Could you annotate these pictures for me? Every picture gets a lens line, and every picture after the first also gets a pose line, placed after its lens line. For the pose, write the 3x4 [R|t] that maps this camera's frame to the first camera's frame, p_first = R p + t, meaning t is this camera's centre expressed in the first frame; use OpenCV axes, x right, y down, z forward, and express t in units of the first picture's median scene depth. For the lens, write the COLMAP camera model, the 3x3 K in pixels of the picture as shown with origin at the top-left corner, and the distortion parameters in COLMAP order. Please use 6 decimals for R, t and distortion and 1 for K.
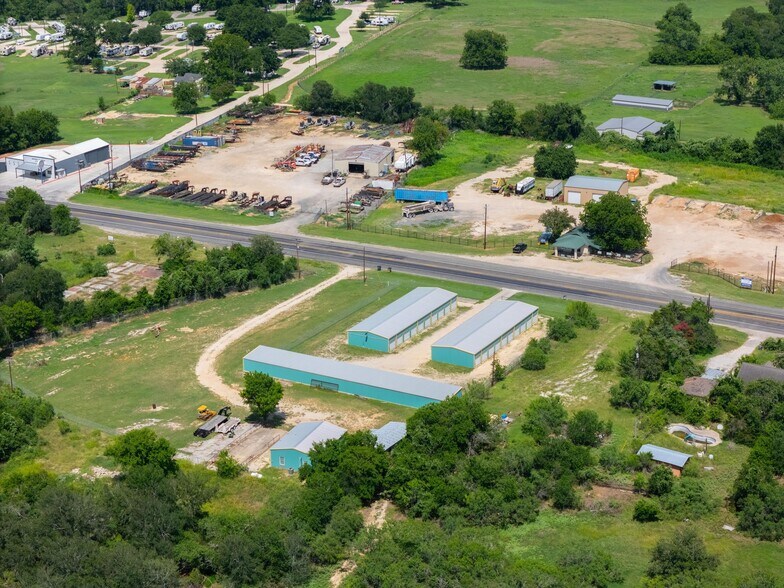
lens RADIAL K [[1573.2, 0, 392.8], [0, 1573.2, 272.9], [0, 0, 1]] dist [-0.333452, 1.862383]
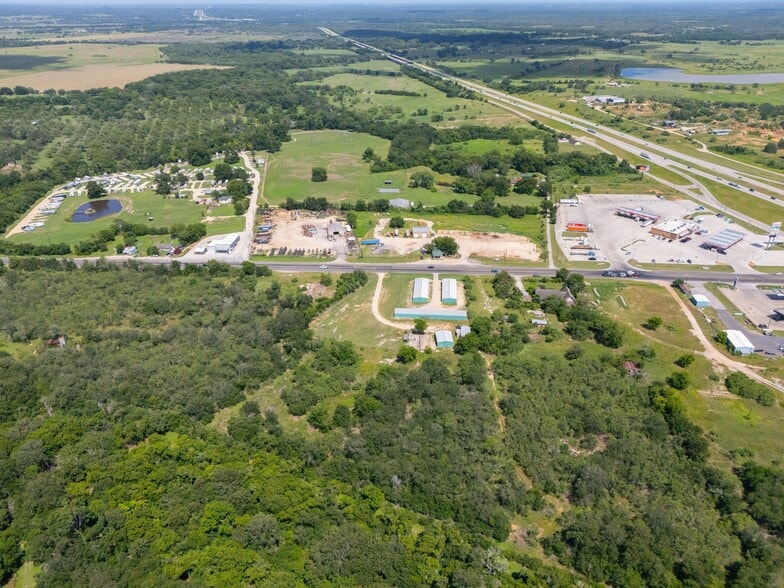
lens RADIAL K [[575.3, 0, 392.0], [0, 575.3, 294.0], [0, 0, 1]] dist [0.080596, -0.088174]
pose [[0.909177, -0.181845, 0.374605, -0.432470], [0.128110, 0.978126, 0.163885, -0.144659], [-0.396212, -0.101009, 0.912586, -0.057423]]
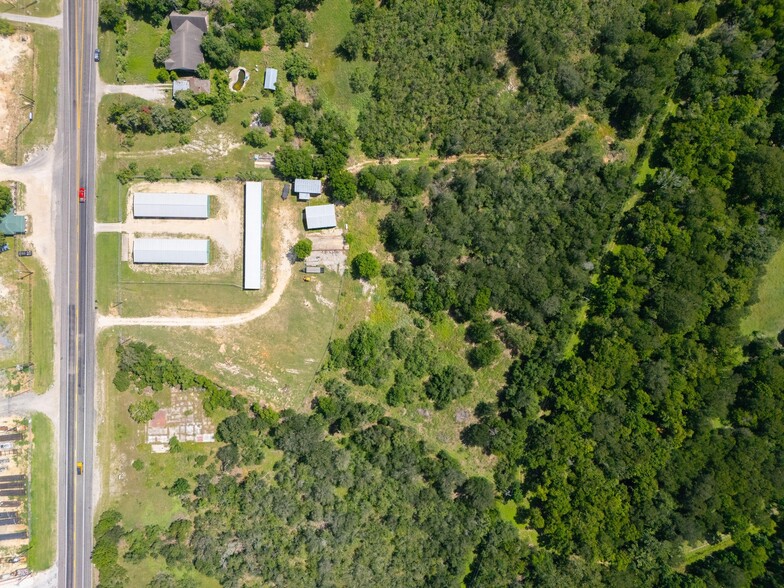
lens RADIAL K [[575.3, 0, 392.0], [0, 575.3, 294.0], [0, 0, 1]] dist [0.080596, -0.088174]
pose [[-0.479157, -0.877729, -0.000827, -0.153317], [0.268801, -0.147636, 0.951814, -0.534494], [-0.835556, 0.455846, 0.306675, 0.487371]]
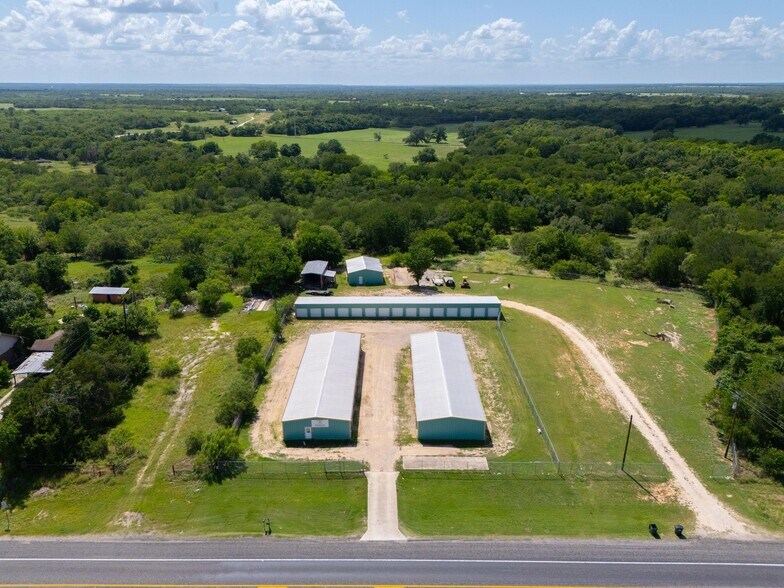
lens RADIAL K [[575.3, 0, 392.0], [0, 575.3, 294.0], [0, 0, 1]] dist [0.080596, -0.088174]
pose [[-0.869944, 0.181422, -0.458567, 0.135525], [-0.144931, 0.794754, 0.589374, -0.152148], [0.471373, 0.579183, -0.665097, 1.007610]]
